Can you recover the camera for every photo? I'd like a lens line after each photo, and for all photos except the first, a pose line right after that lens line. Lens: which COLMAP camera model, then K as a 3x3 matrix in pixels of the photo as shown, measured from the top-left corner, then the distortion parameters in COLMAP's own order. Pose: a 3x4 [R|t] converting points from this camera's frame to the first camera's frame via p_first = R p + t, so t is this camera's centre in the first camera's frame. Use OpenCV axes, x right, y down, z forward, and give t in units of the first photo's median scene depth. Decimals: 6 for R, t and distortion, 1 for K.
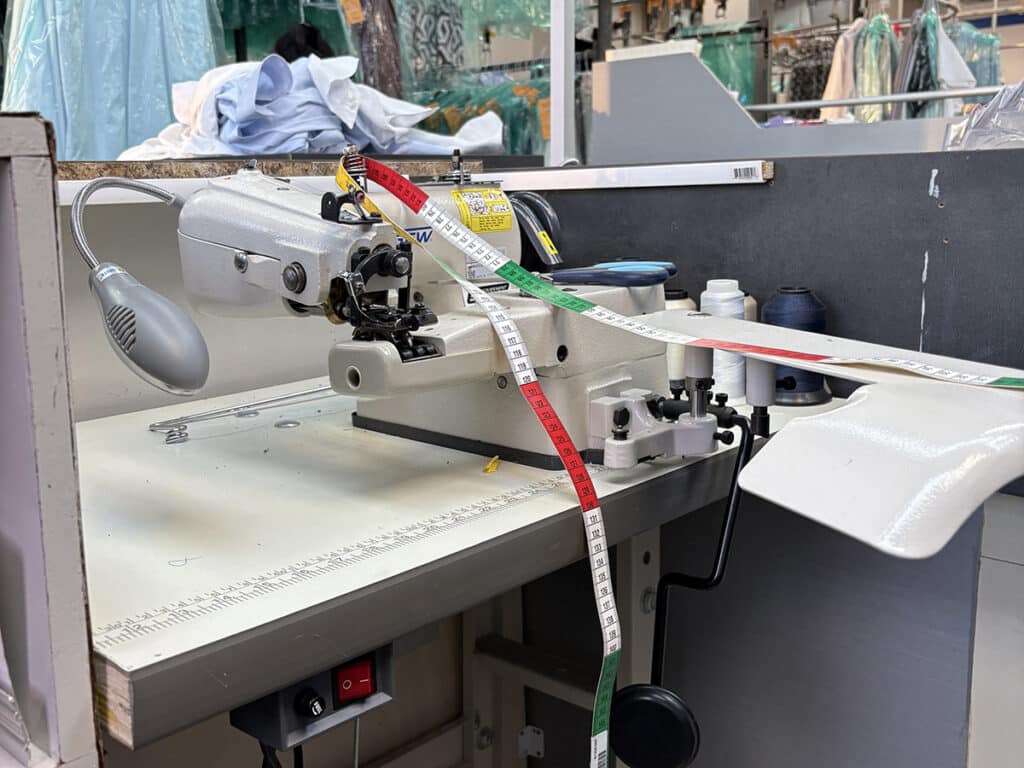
lens RADIAL K [[1040.4, 0, 468.9], [0, 1040.4, 343.1], [0, 0, 1]] dist [0.138227, -0.391197]
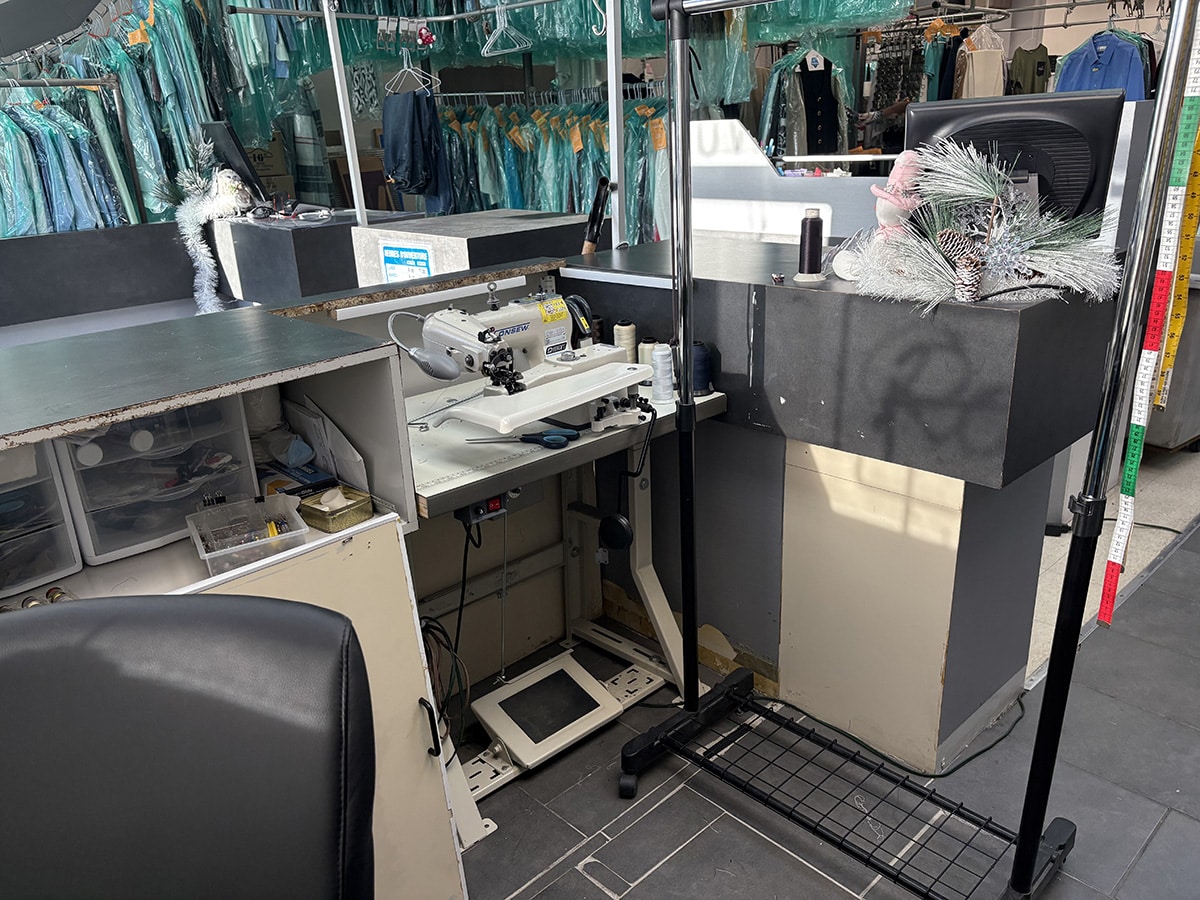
lens RADIAL K [[916.5, 0, 579.1], [0, 916.5, 453.5], [0, 0, 1]] dist [0.002362, -0.004100]
pose [[0.998188, -0.005607, -0.059914, 0.250824], [0.016963, 0.981491, 0.190757, -0.275538], [0.057735, -0.191428, 0.979807, -1.316999]]
